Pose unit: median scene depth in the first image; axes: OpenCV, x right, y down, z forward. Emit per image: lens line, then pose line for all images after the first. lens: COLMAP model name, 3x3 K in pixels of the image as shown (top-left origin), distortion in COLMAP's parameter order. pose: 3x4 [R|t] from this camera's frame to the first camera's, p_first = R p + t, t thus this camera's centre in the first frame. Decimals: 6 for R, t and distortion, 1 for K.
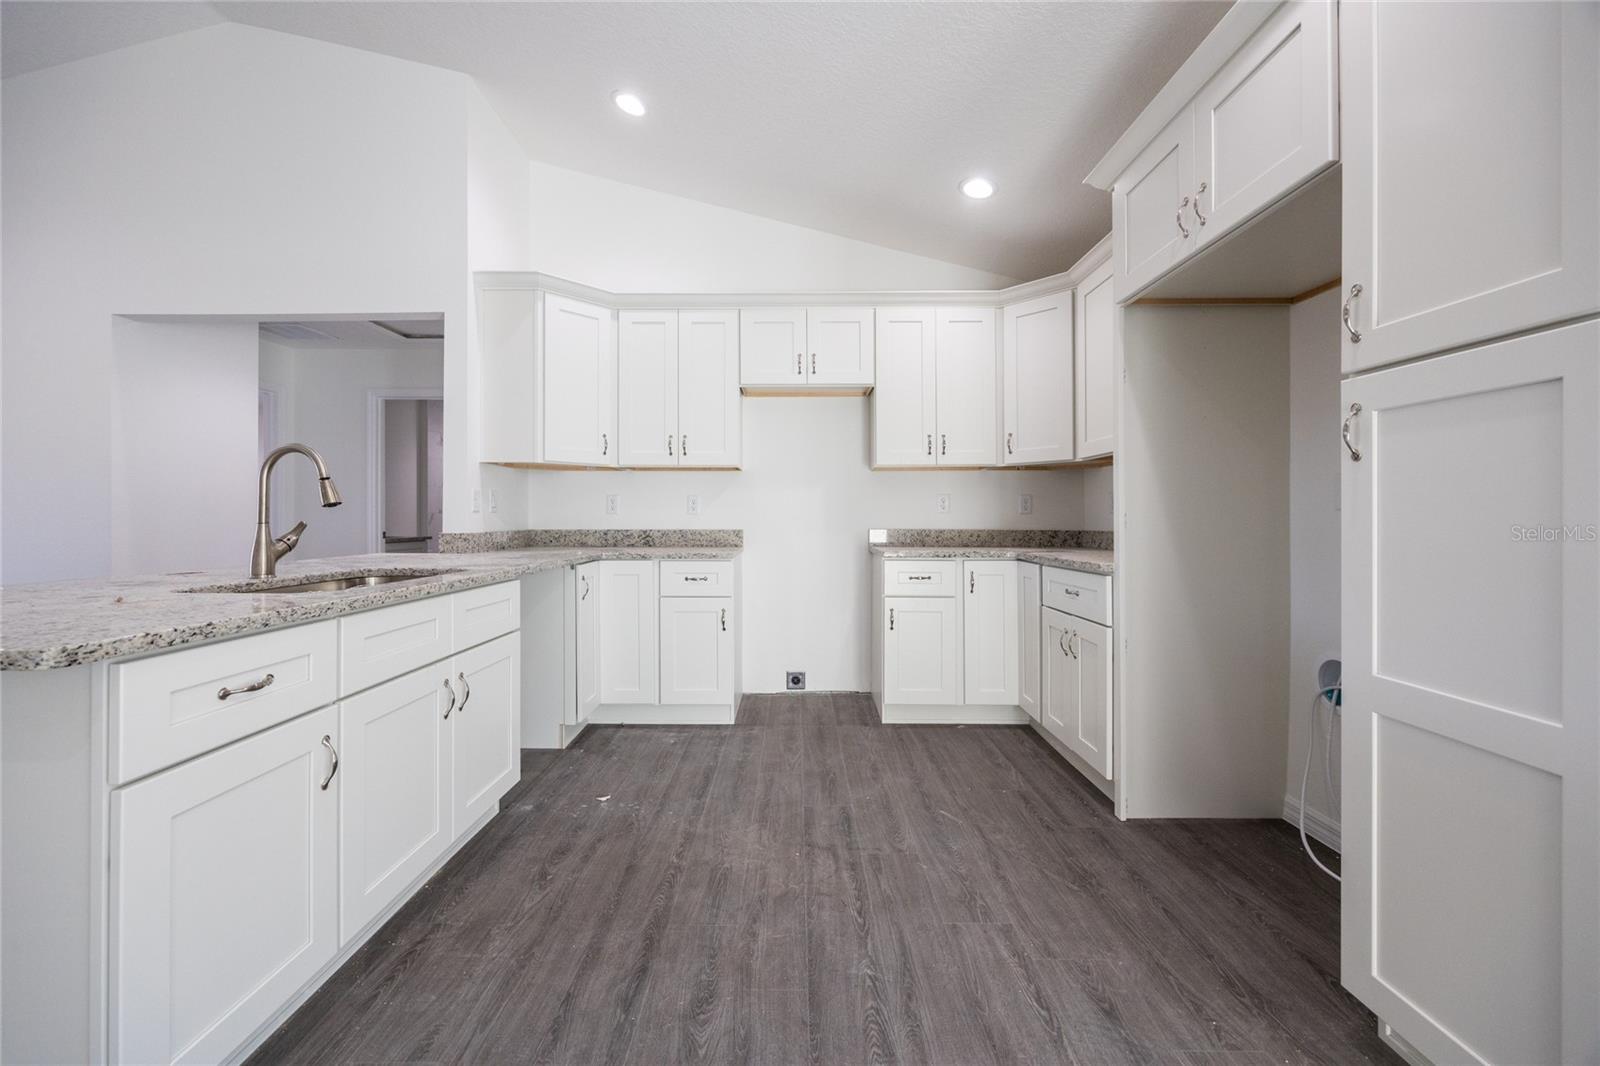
lens RADIAL K [[616.8, 0, 811.0], [0, 616.8, 522.3], [0, 0, 1]] dist [-0.005149, 0.000774]
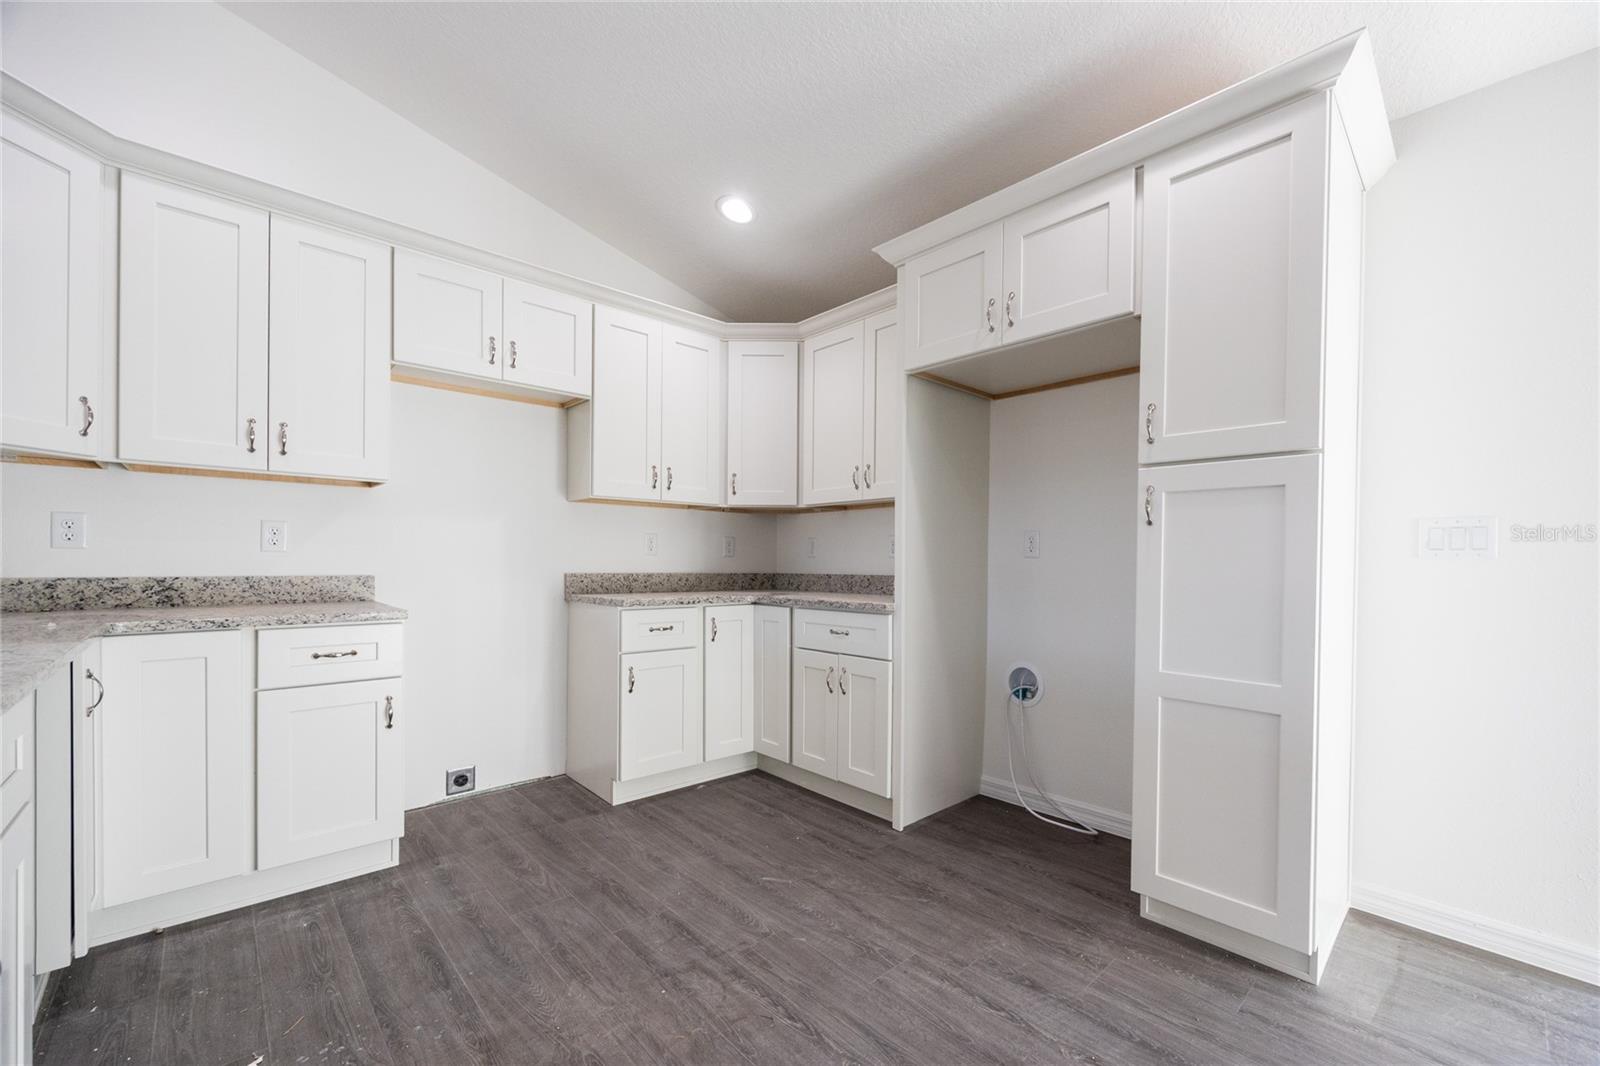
lens RADIAL K [[631.1, 0, 870.6], [0, 631.1, 570.2], [0, 0, 1]] dist [-0.002771, -0.000273]
pose [[0.713173, -0.004000, 0.700977, -0.307663], [-0.003371, 0.999953, 0.009135, -0.003074], [-0.700980, -0.008878, 0.713126, 0.196241]]
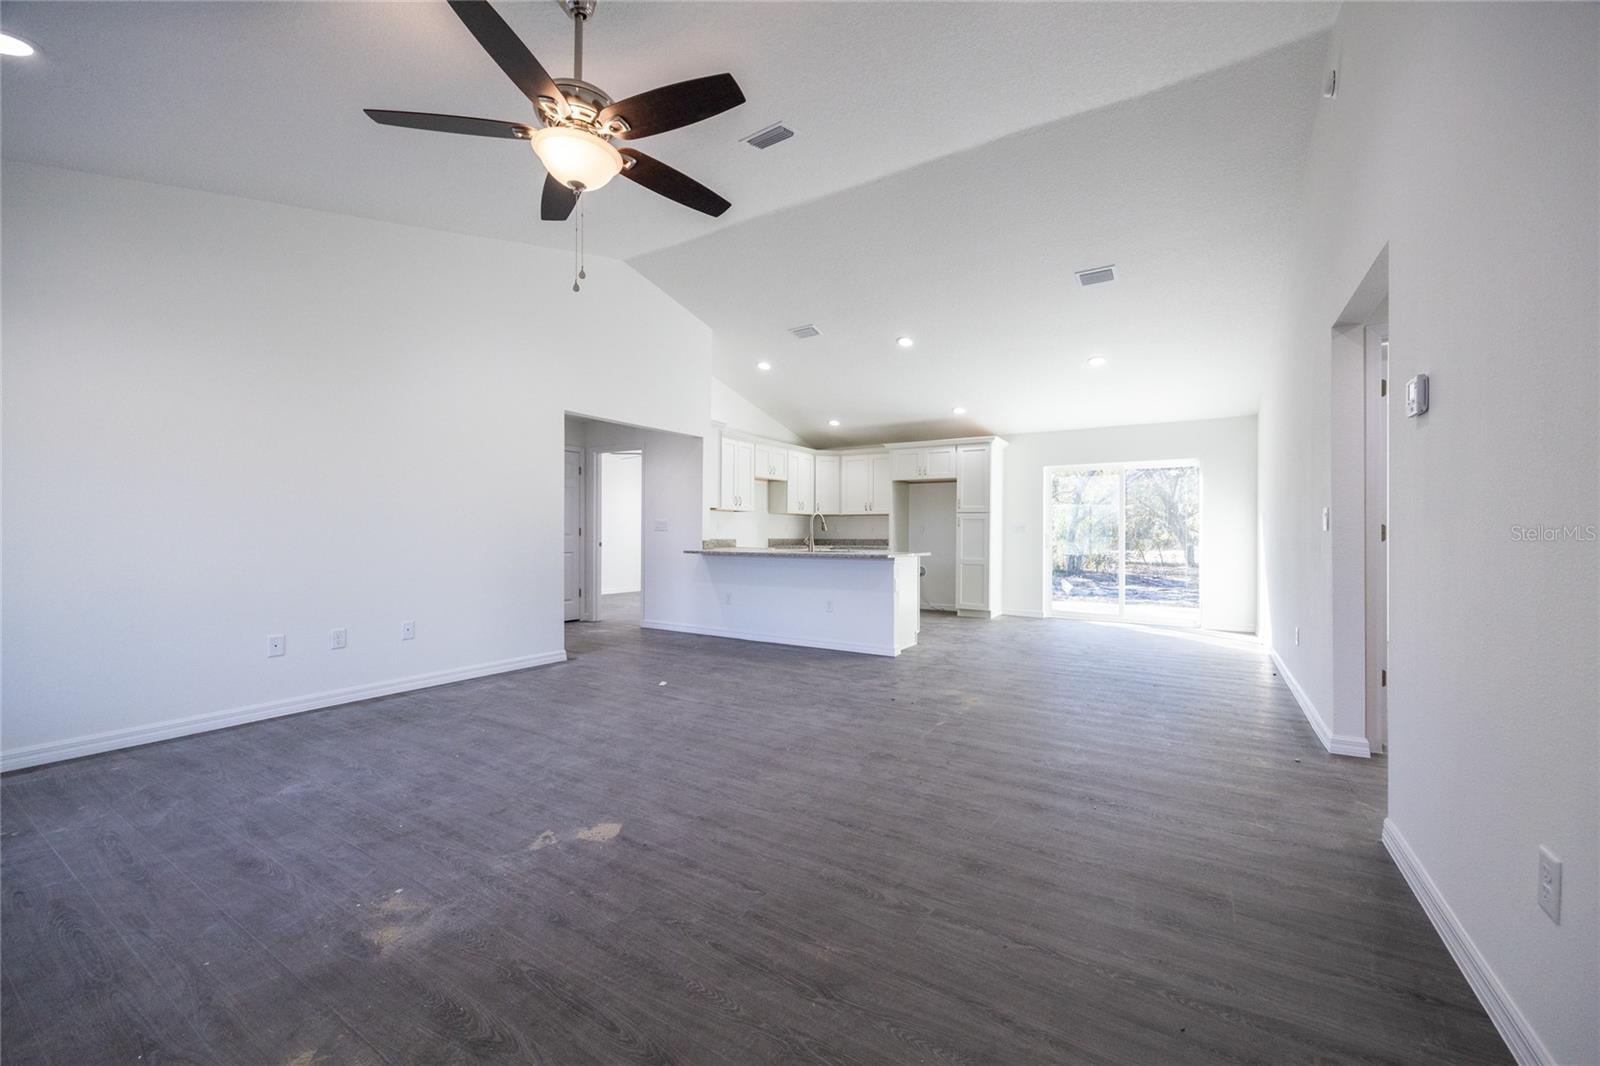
lens RADIAL K [[616.8, 0, 800.6], [0, 616.8, 536.6], [0, 0, 1]] dist [-0.005149, 0.000774]
pose [[0.568219, 0.006131, 0.822855, -2.665966], [-0.002251, 0.999980, -0.005896, 0.025272], [-0.822875, 0.001498, 0.568221, -0.651178]]
